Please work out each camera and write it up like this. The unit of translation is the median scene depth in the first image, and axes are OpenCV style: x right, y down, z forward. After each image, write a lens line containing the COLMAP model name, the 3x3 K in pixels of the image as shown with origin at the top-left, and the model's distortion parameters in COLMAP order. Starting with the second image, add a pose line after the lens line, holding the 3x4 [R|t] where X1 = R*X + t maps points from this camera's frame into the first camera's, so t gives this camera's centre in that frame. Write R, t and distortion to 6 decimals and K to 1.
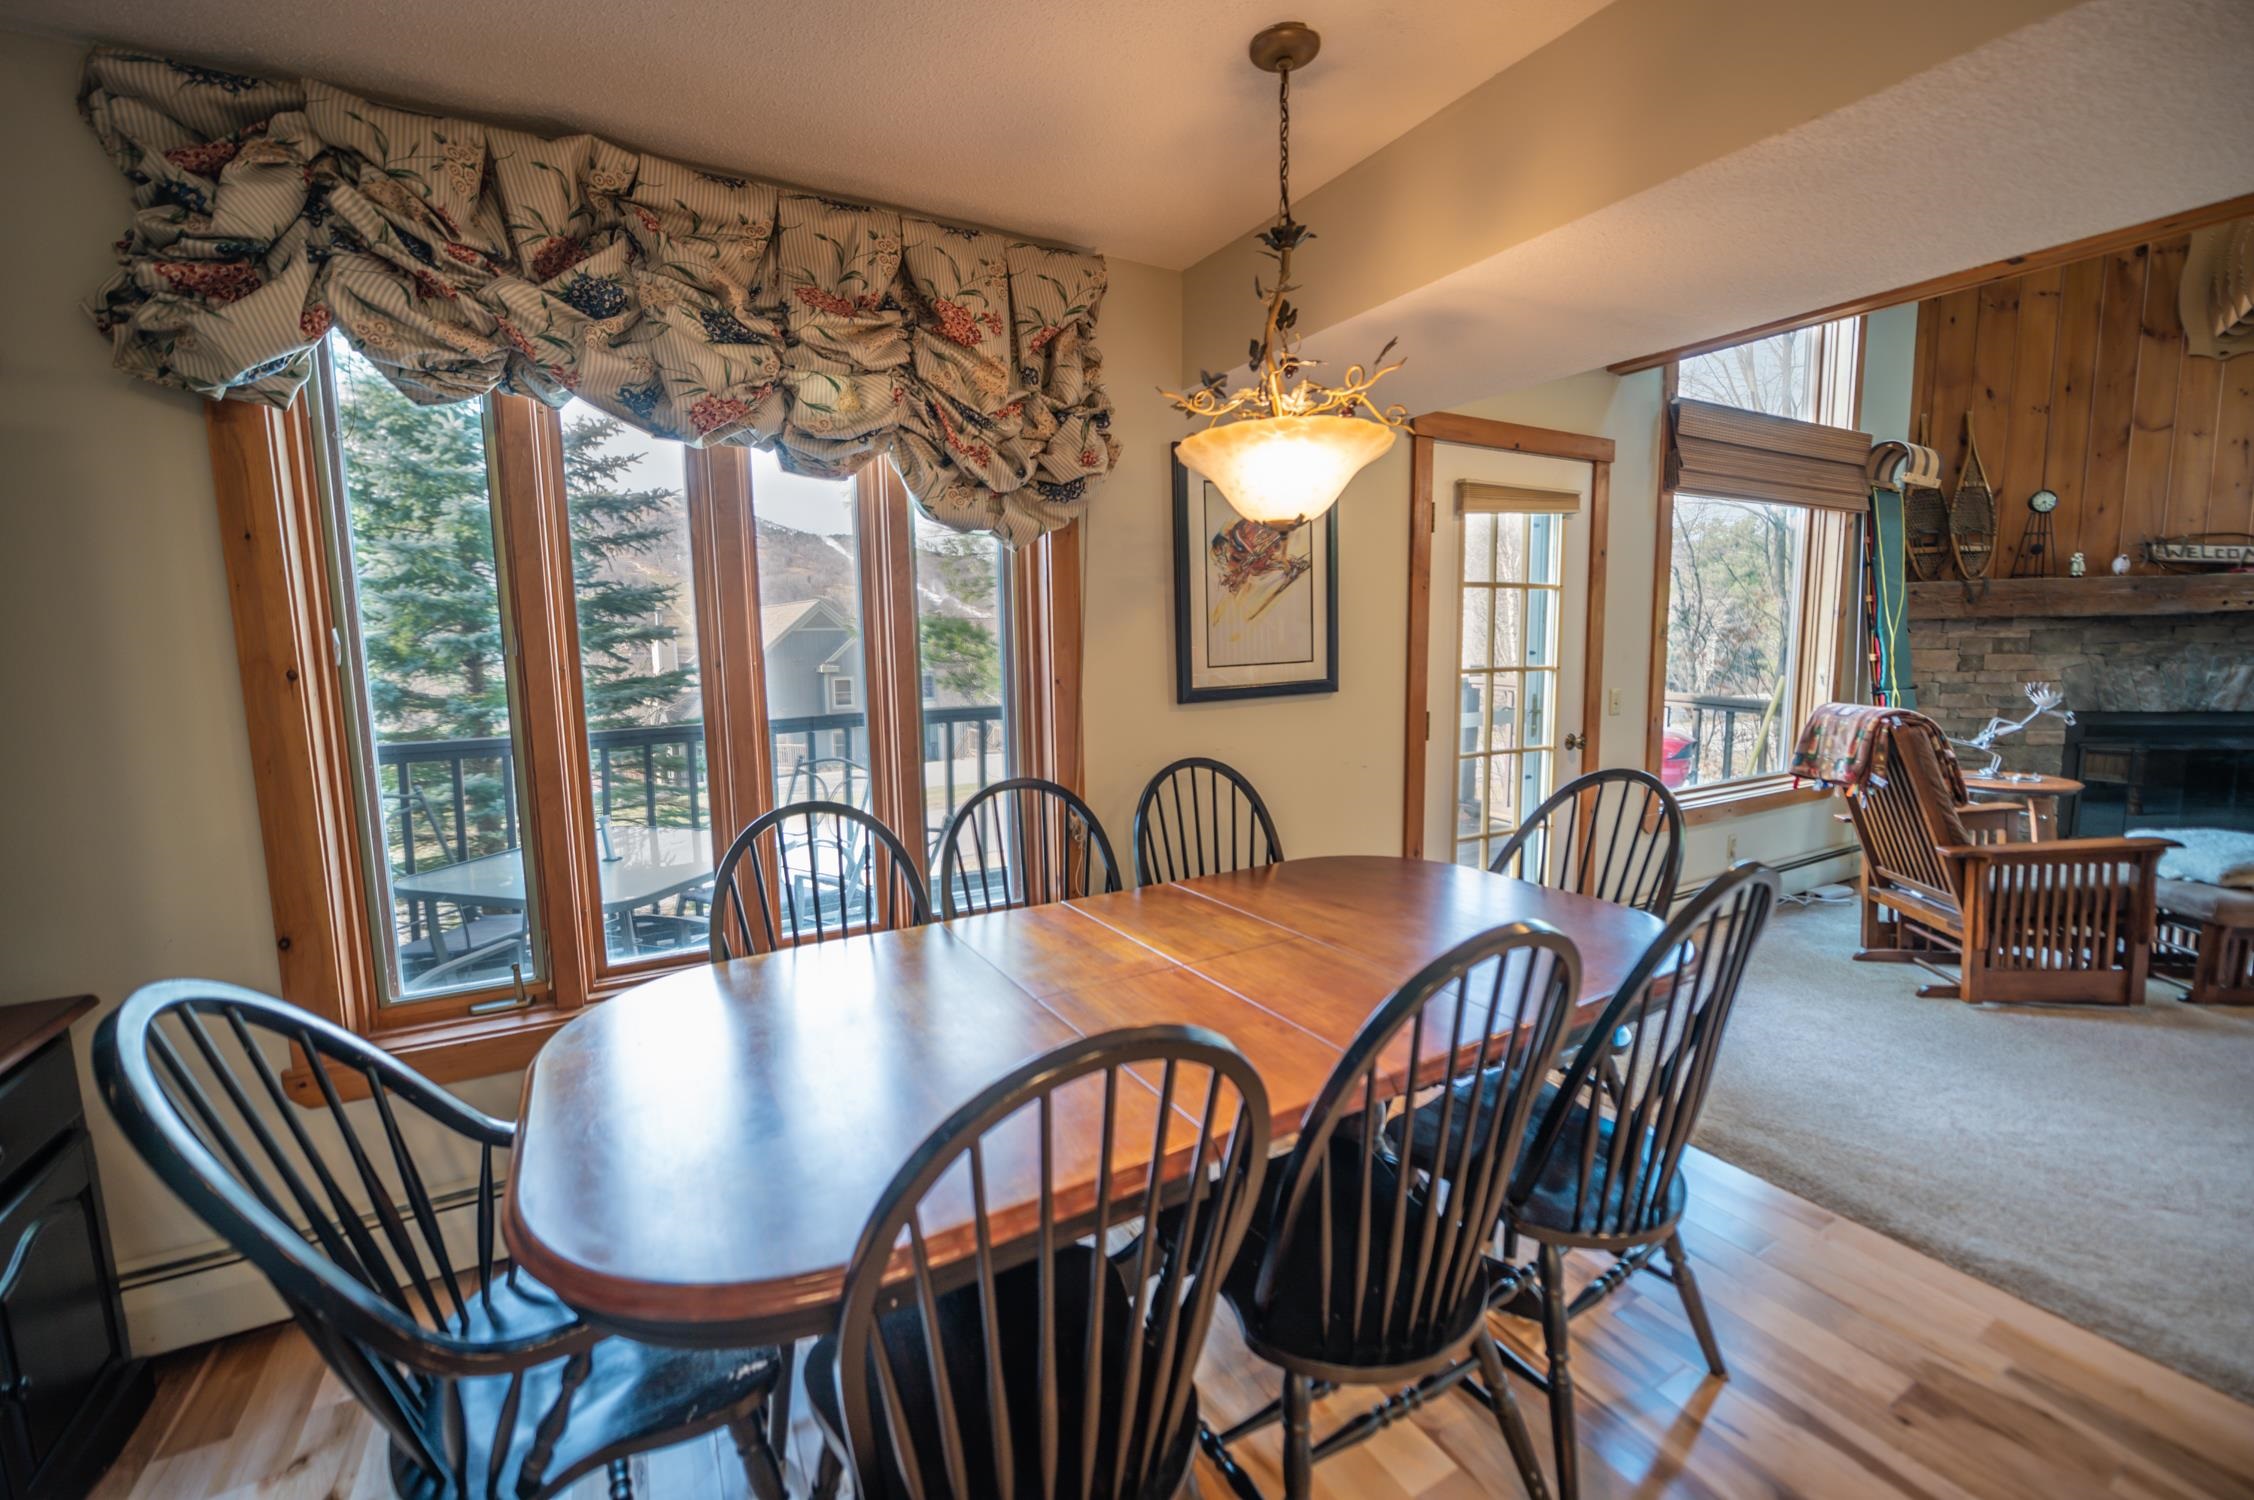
lens RADIAL K [[897.1, 0, 1120.5], [0, 897.1, 746.9], [0, 0, 1]] dist [-0.011053, 0.000648]
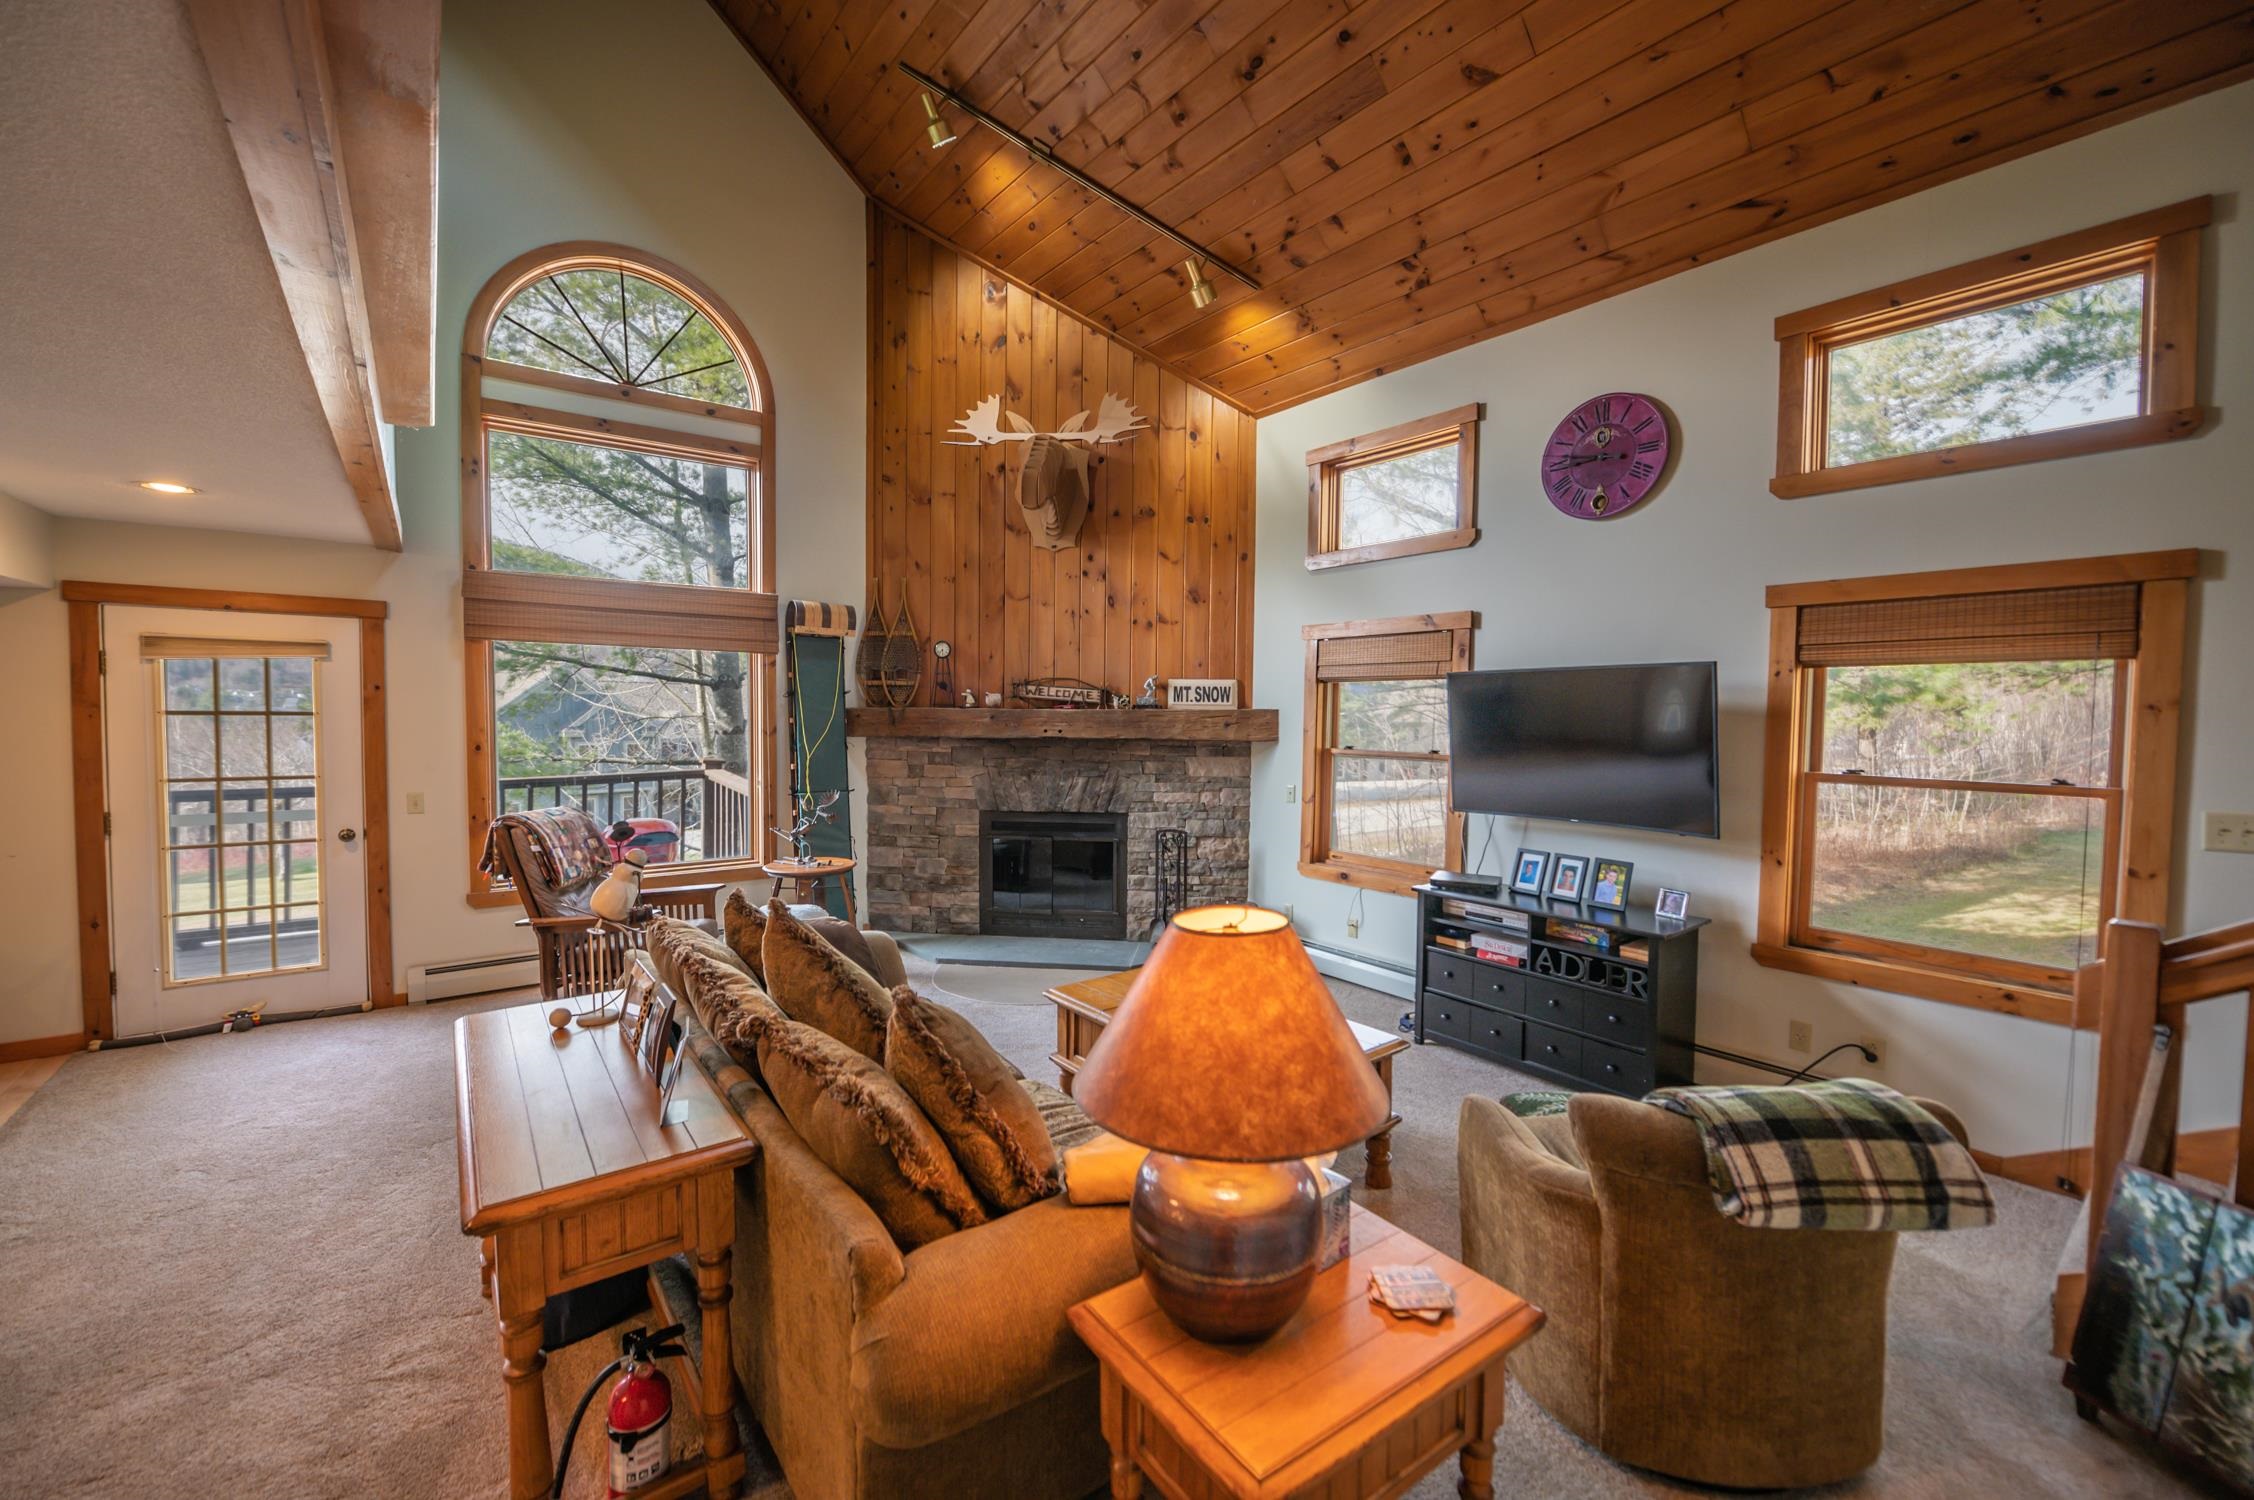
lens RADIAL K [[897.1, 0, 1120.8], [0, 897.1, 746.3], [0, 0, 1]] dist [-0.011053, 0.000648]
pose [[0.986700, 0.020657, 0.161235, 1.098790], [-0.007986, 0.996855, -0.078846, -0.032902], [-0.162356, 0.076509, 0.983762, -0.334880]]
